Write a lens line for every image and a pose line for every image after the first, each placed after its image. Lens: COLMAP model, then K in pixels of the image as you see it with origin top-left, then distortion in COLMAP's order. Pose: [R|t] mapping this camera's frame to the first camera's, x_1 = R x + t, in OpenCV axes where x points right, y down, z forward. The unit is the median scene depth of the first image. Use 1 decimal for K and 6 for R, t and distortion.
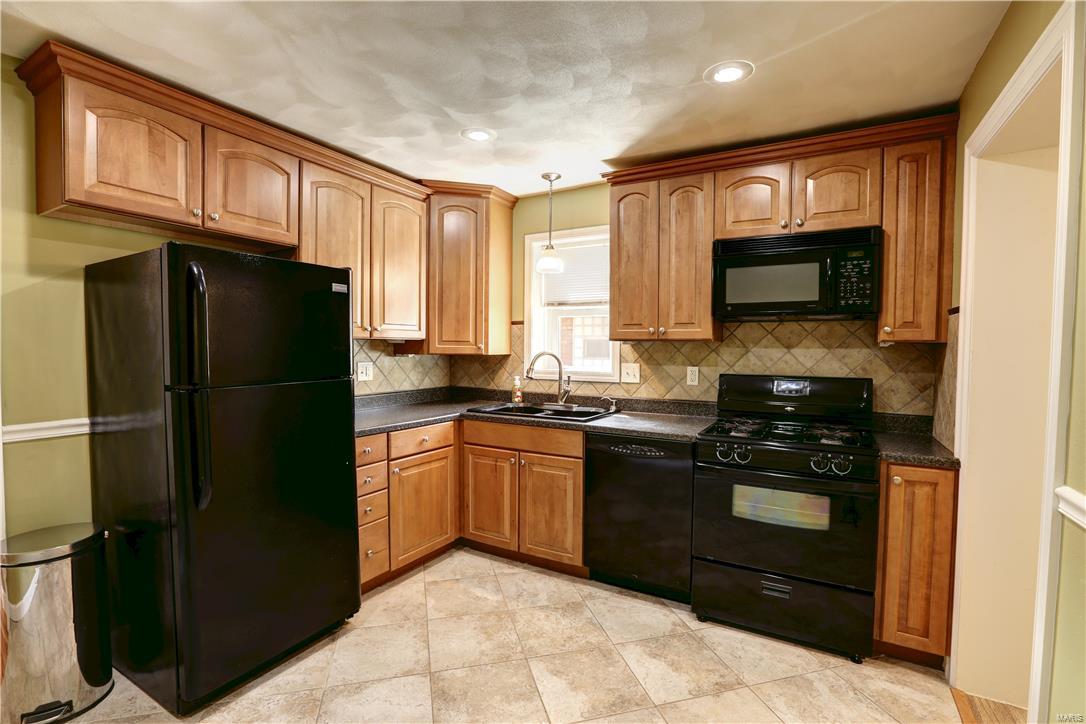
lens RADIAL K [[495.6, 0, 542.5], [0, 495.6, 363.6], [0, 0, 1]] dist [-0.050817, 0.018268]
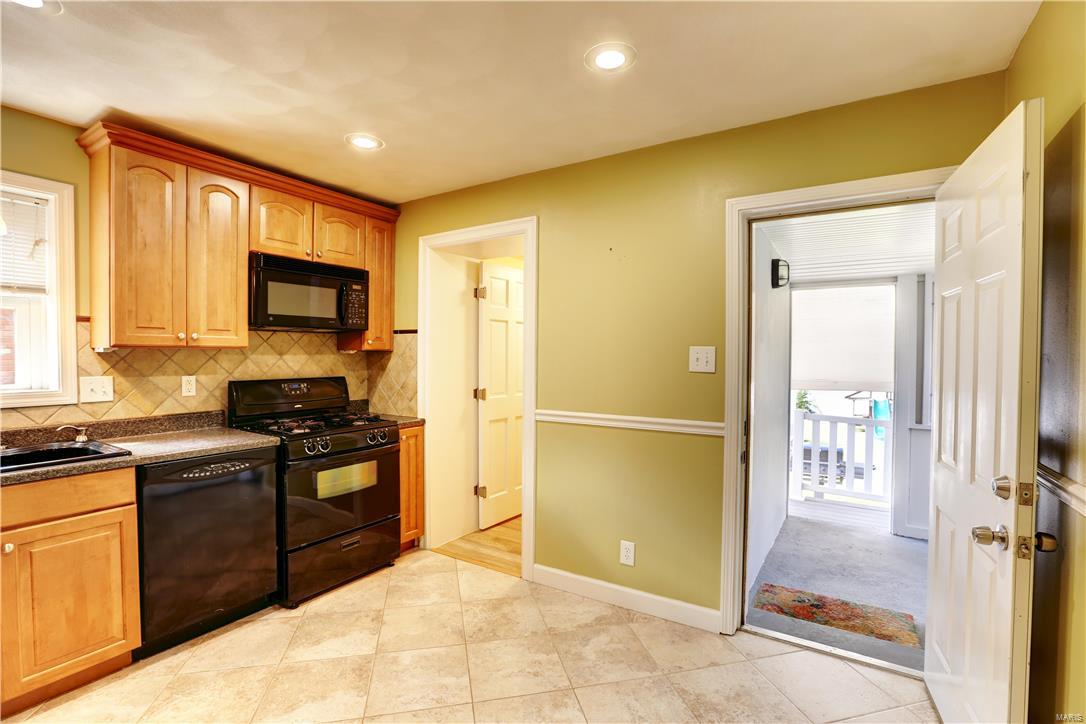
lens RADIAL K [[495.6, 0, 542.5], [0, 495.6, 363.6], [0, 0, 1]] dist [-0.050817, 0.018268]
pose [[0.047311, -0.025206, 0.998562, -0.650688], [0.031033, 0.999236, 0.023752, -0.020324], [-0.998398, 0.029865, 0.048057, 0.352564]]
